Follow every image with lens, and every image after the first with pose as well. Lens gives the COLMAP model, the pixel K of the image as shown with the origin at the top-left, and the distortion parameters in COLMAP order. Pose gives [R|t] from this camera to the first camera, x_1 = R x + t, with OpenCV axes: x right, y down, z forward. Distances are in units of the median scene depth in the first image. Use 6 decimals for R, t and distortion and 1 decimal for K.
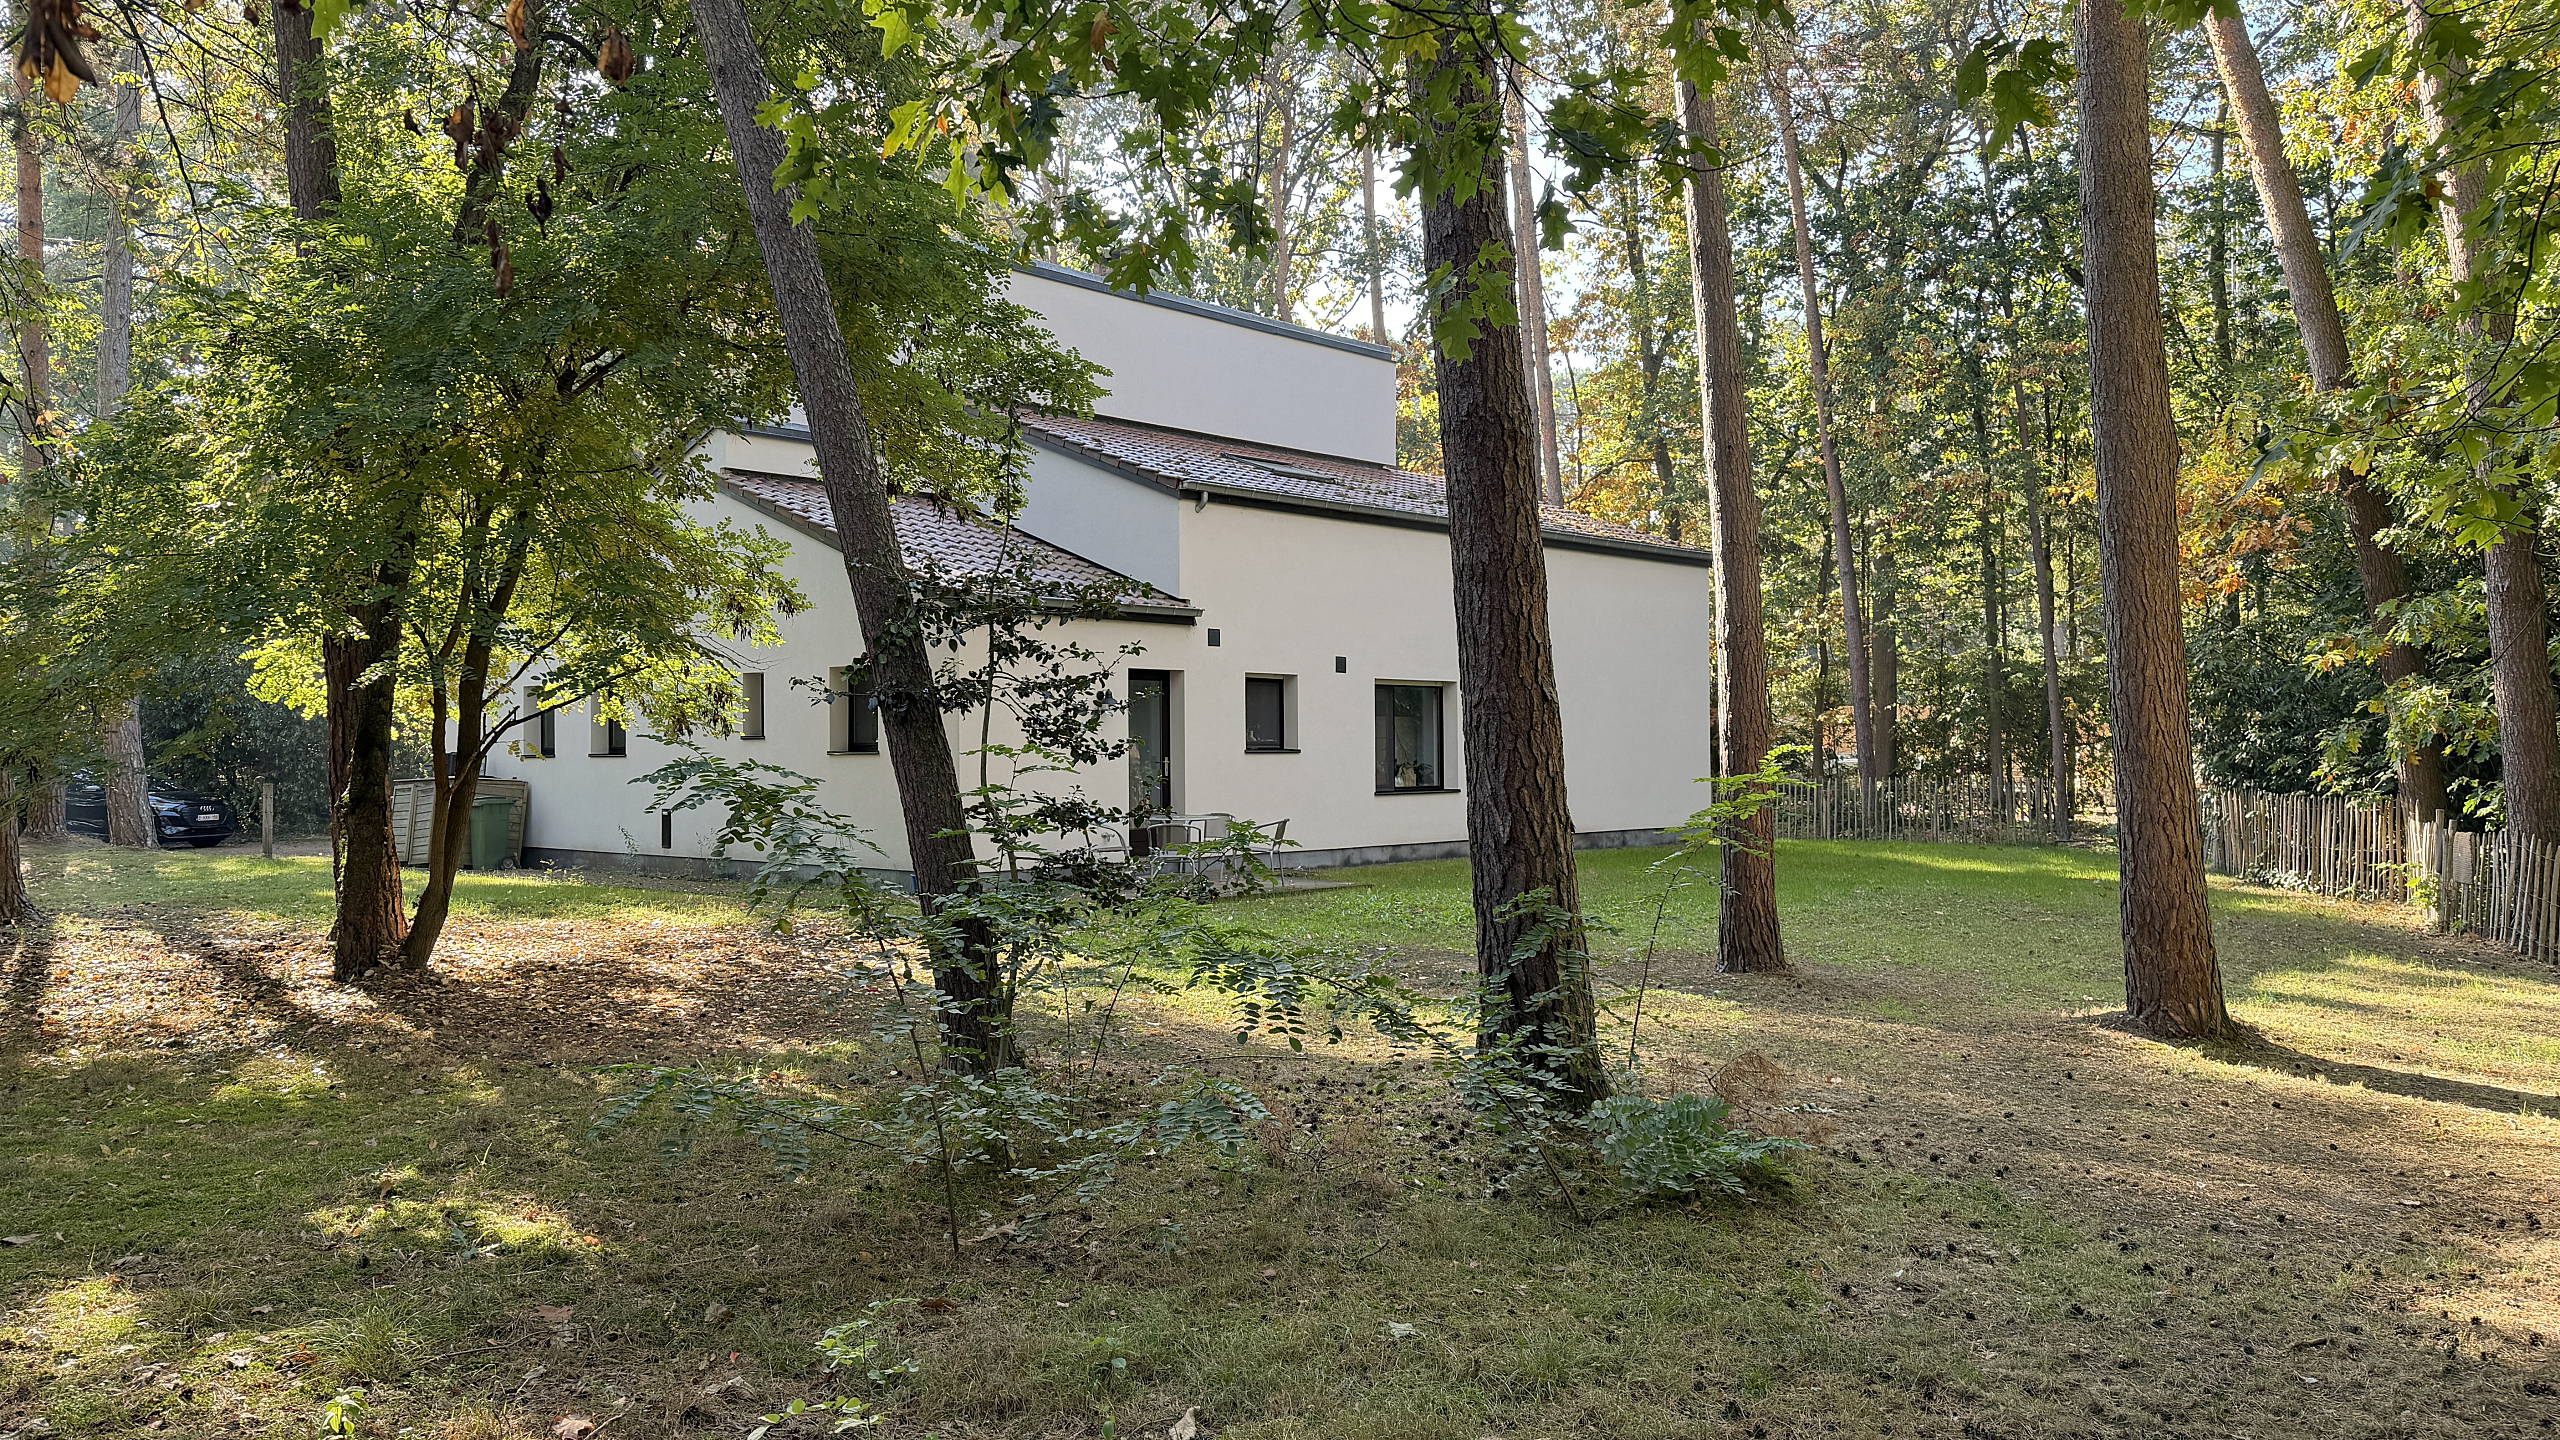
lens RADIAL K [[1775.6, 0, 1261.3], [0, 1775.6, 727.2], [0, 0, 1]] dist [0.159370, -0.254647]
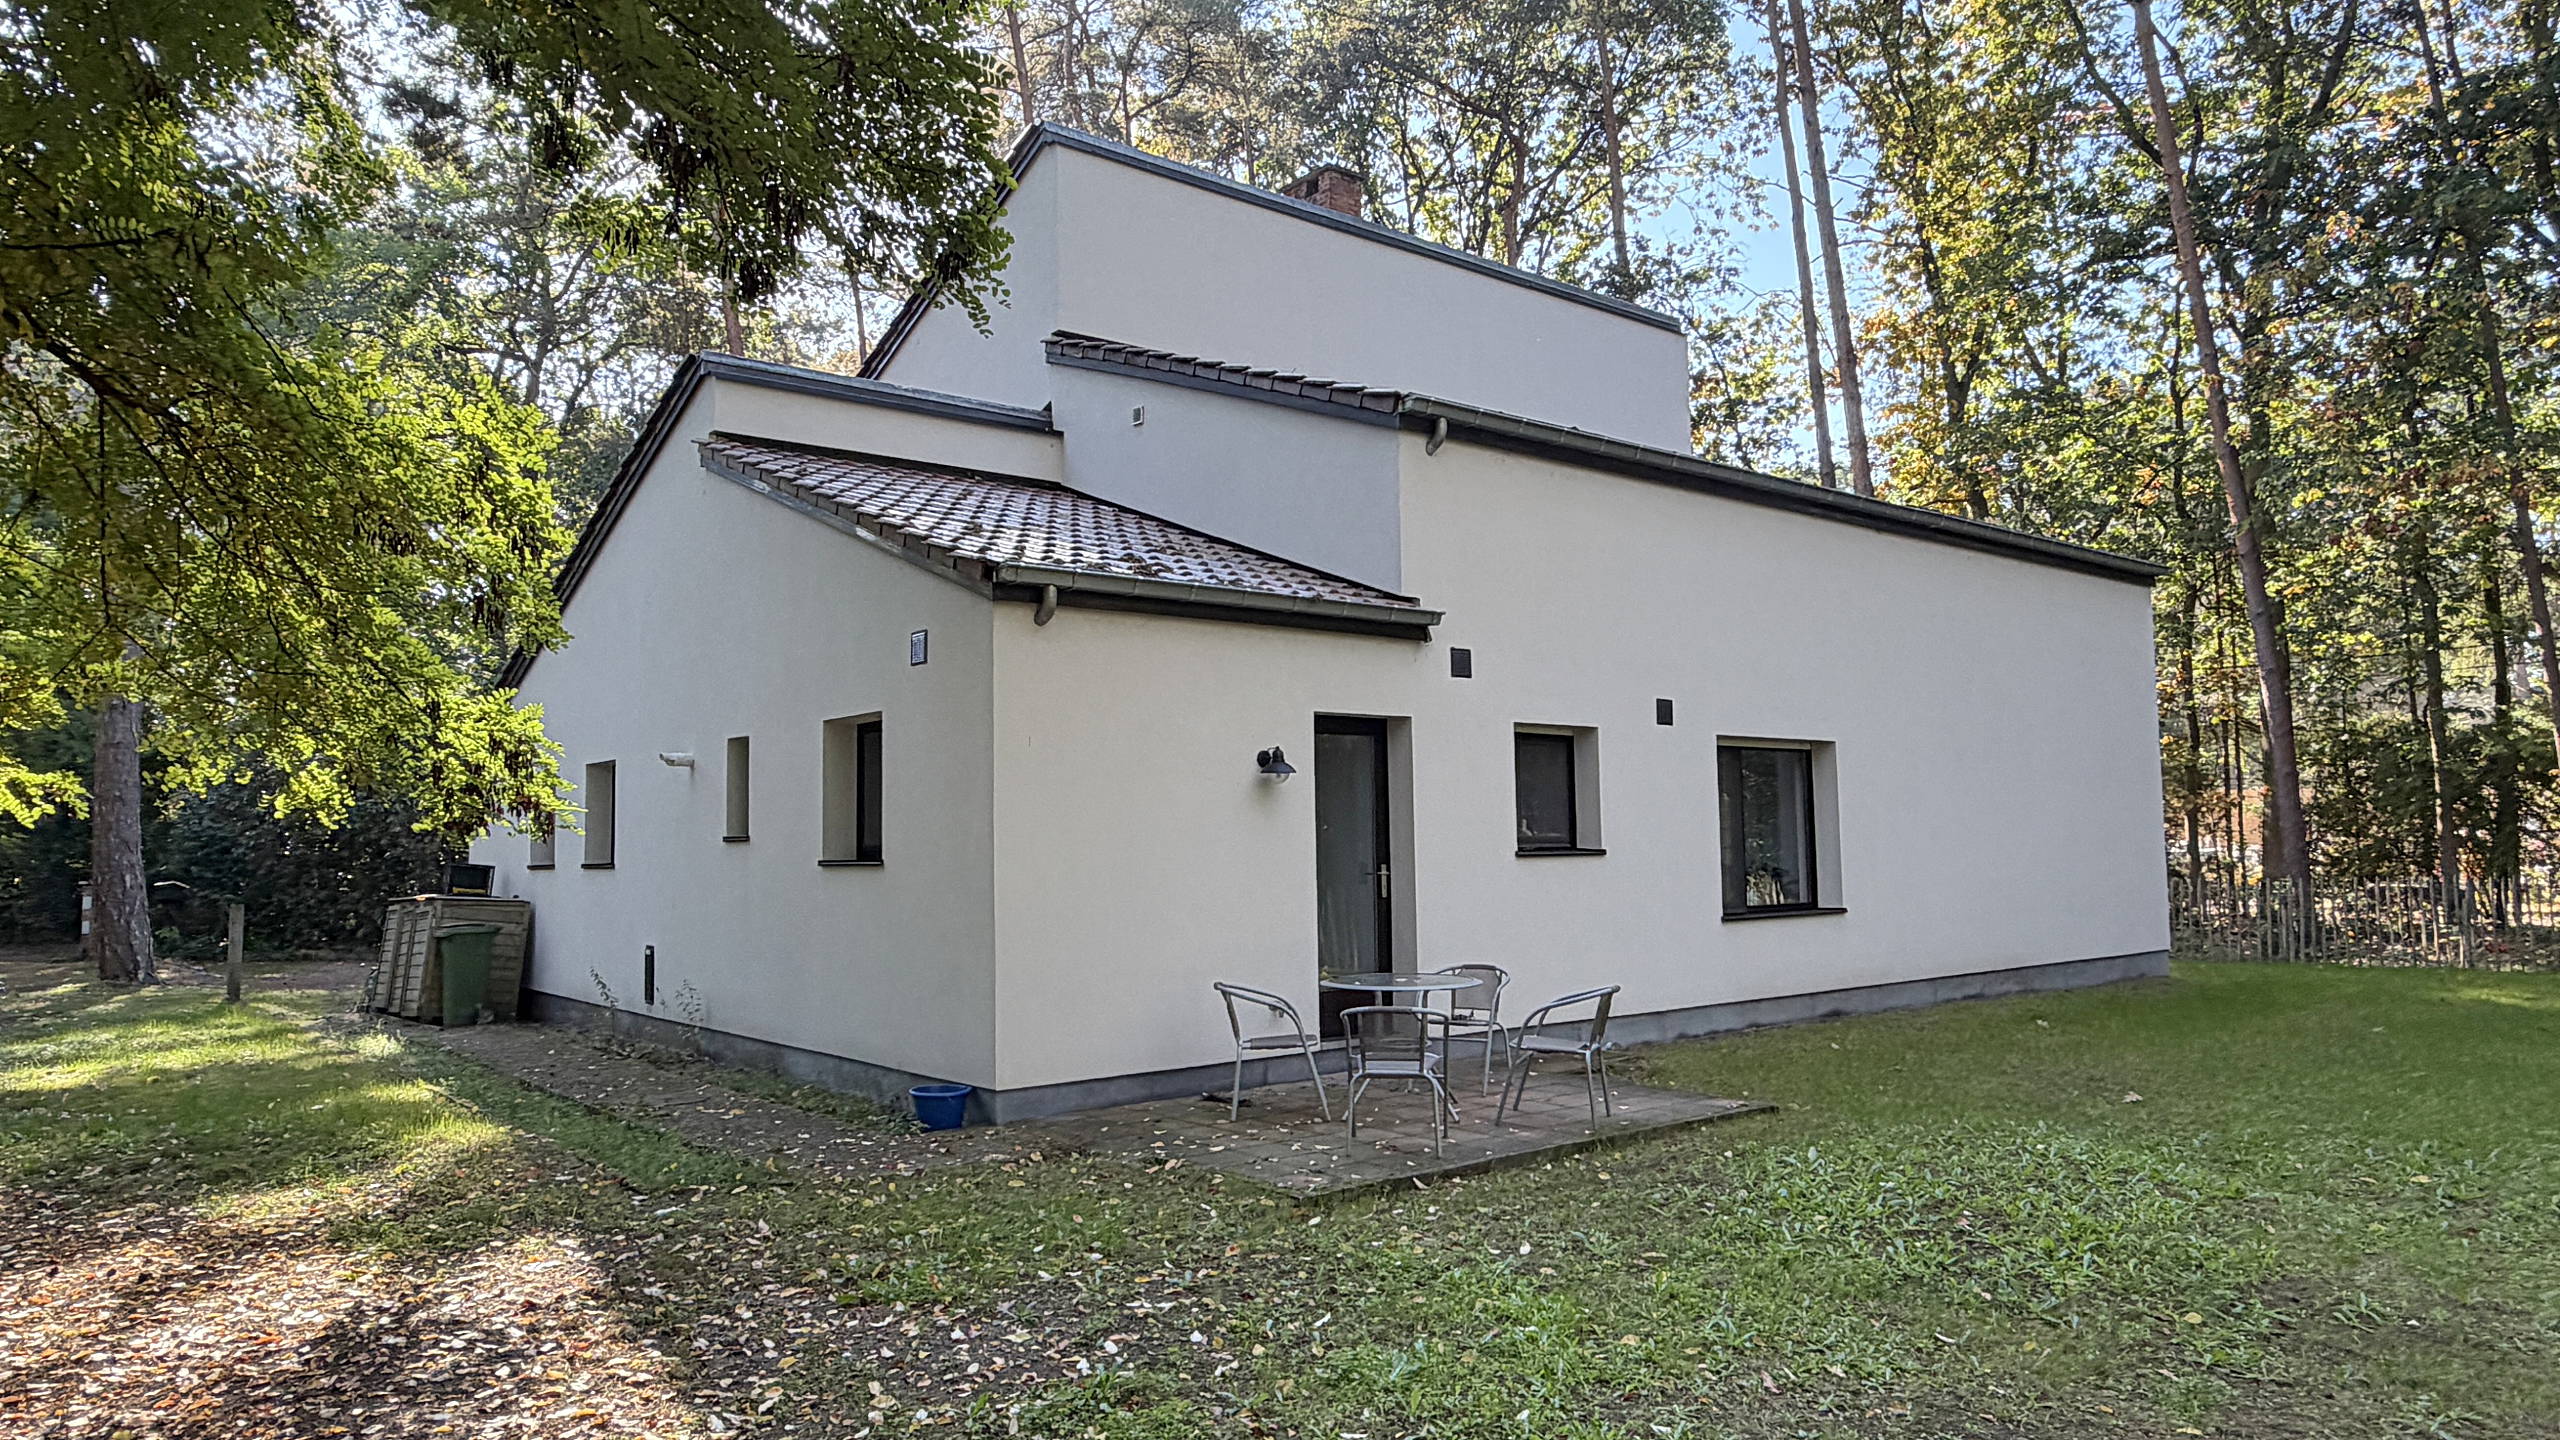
lens RADIAL K [[1512.7, 0, 1280.6], [0, 1512.7, 722.2], [0, 0, 1]] dist [-0.000443, 0.000107]
pose [[0.990928, -0.019874, -0.132919, -0.031748], [0.010934, 0.997649, -0.067652, 0.004829], [0.133951, 0.065585, 0.988815, 0.796791]]
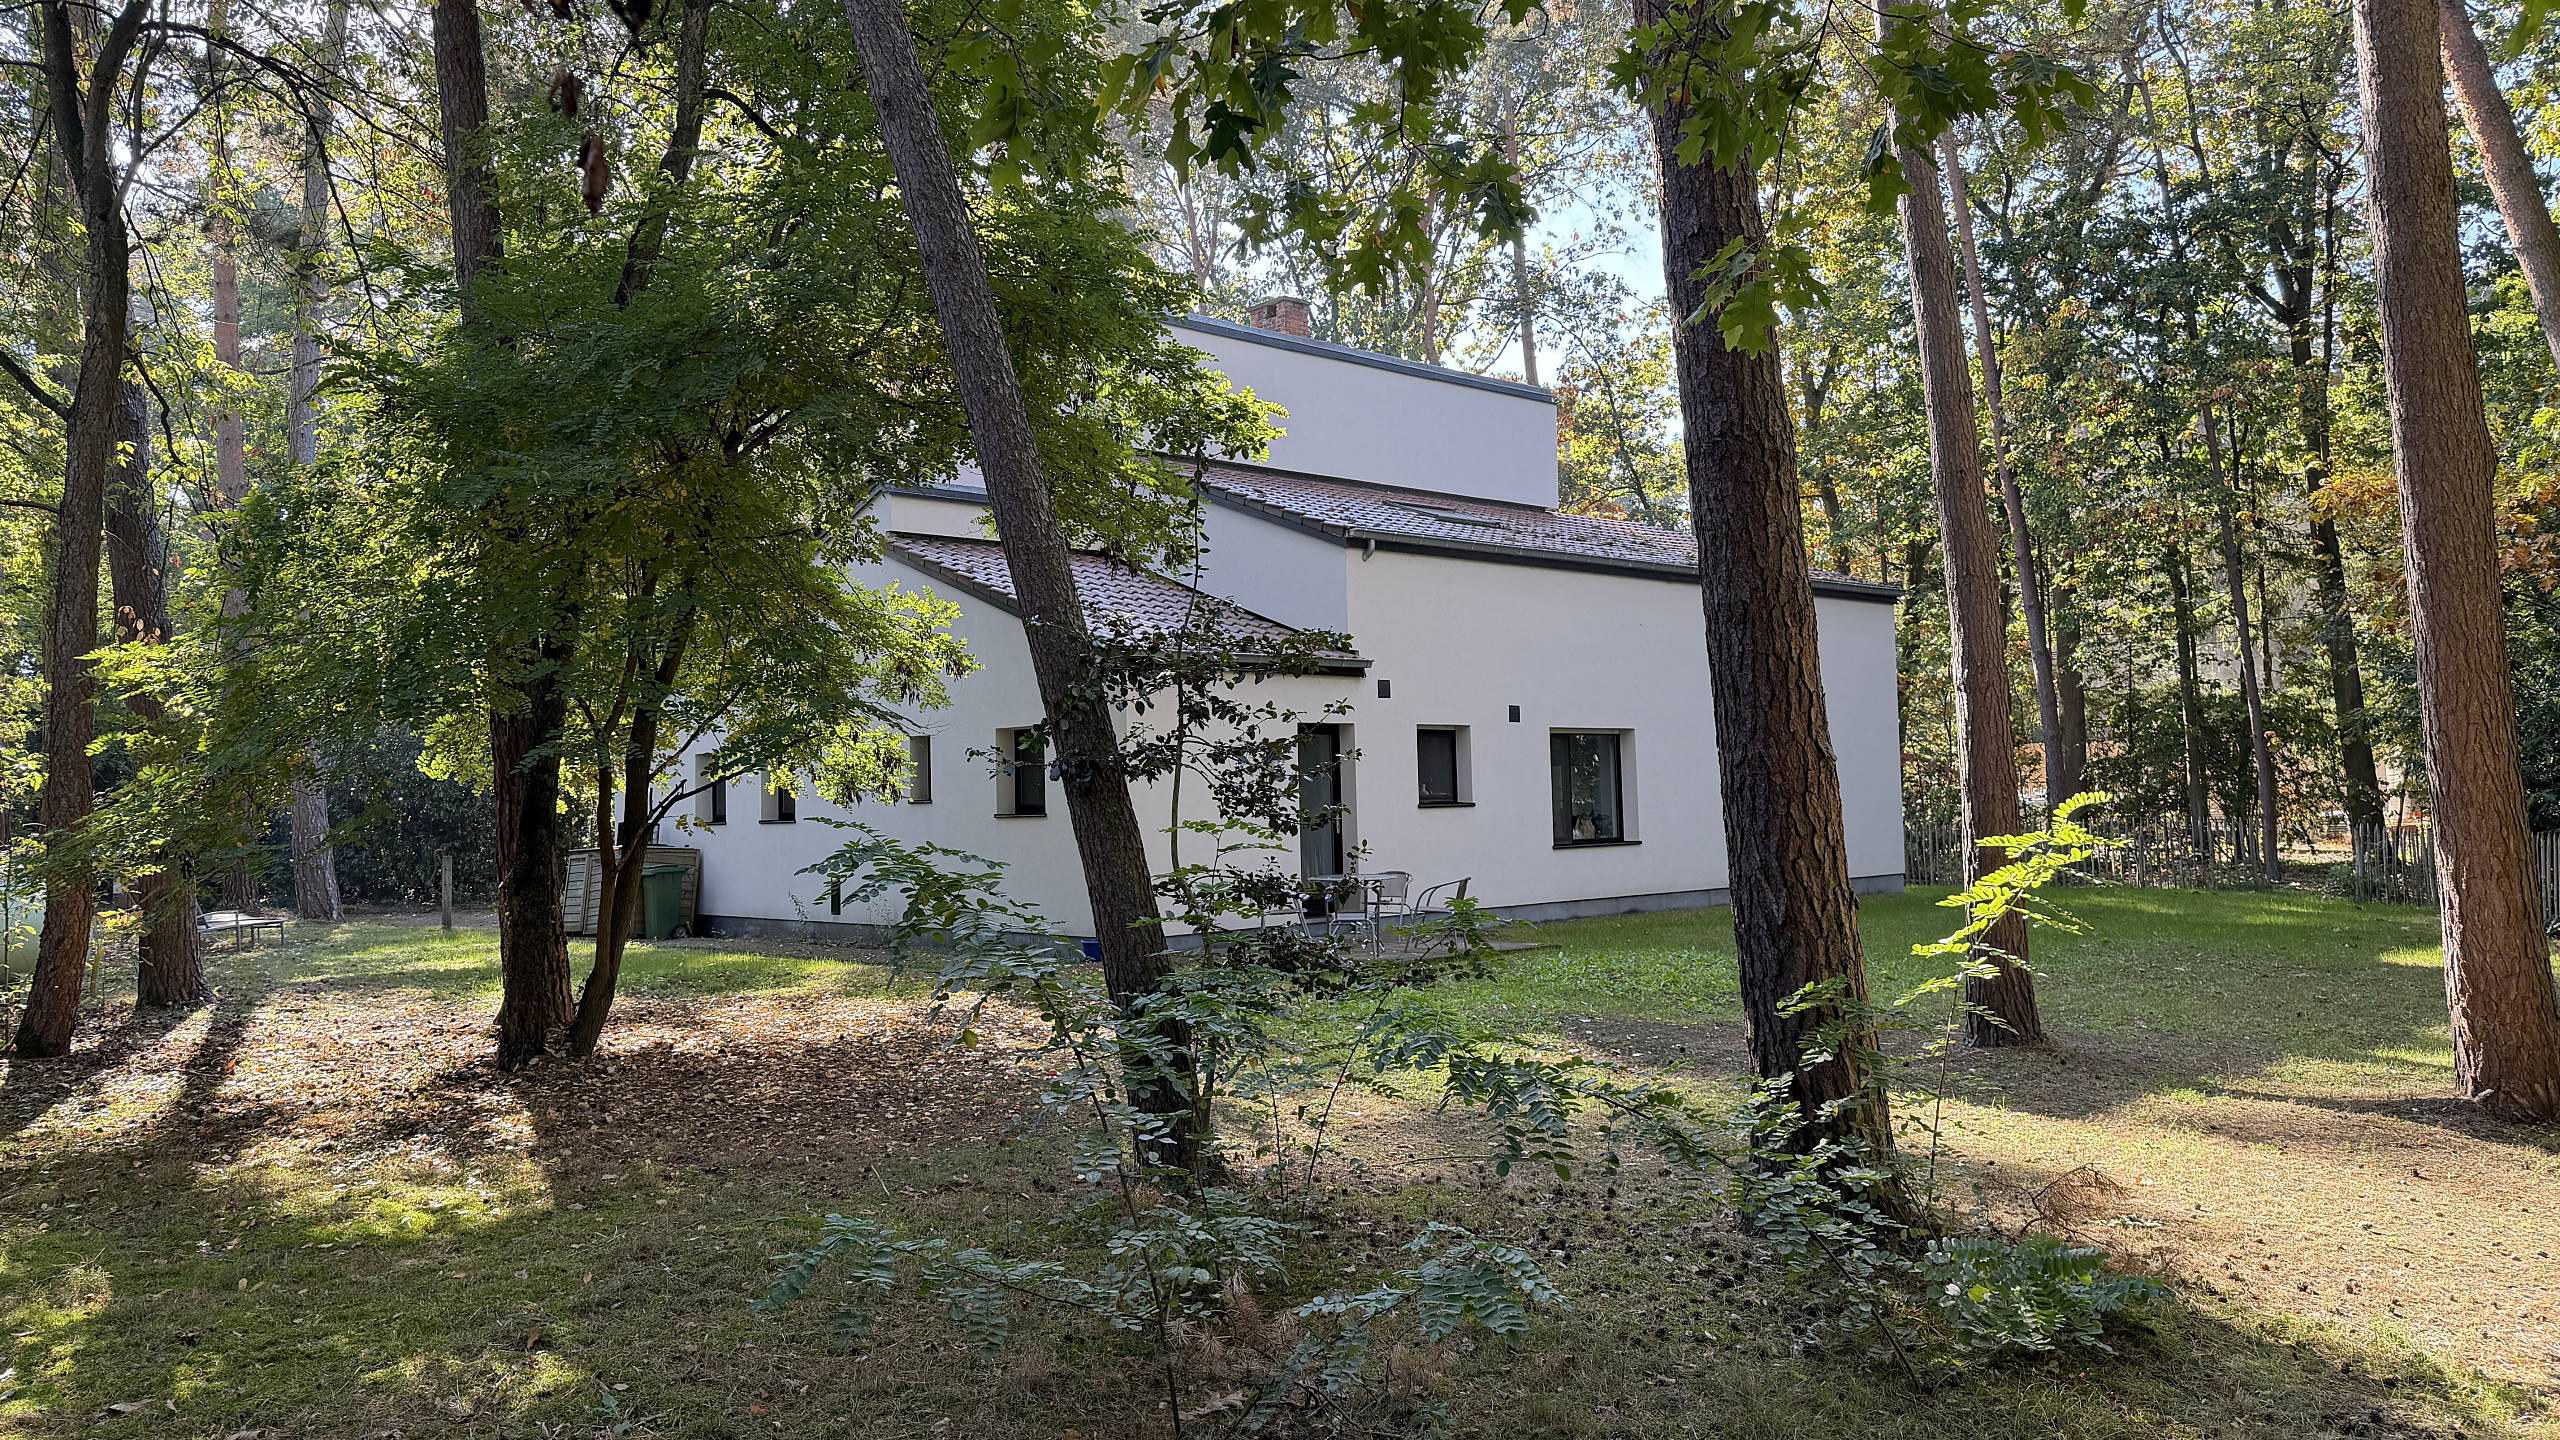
lens RADIAL K [[1740.5, 0, 1285.3], [0, 1740.5, 718.9], [0, 0, 1]] dist [0.159352, -0.262642]
pose [[0.997519, -0.021520, -0.067033, -0.027554], [0.019375, 0.999284, -0.032484, -0.007116], [0.067684, 0.031104, 0.997222, 0.081102]]
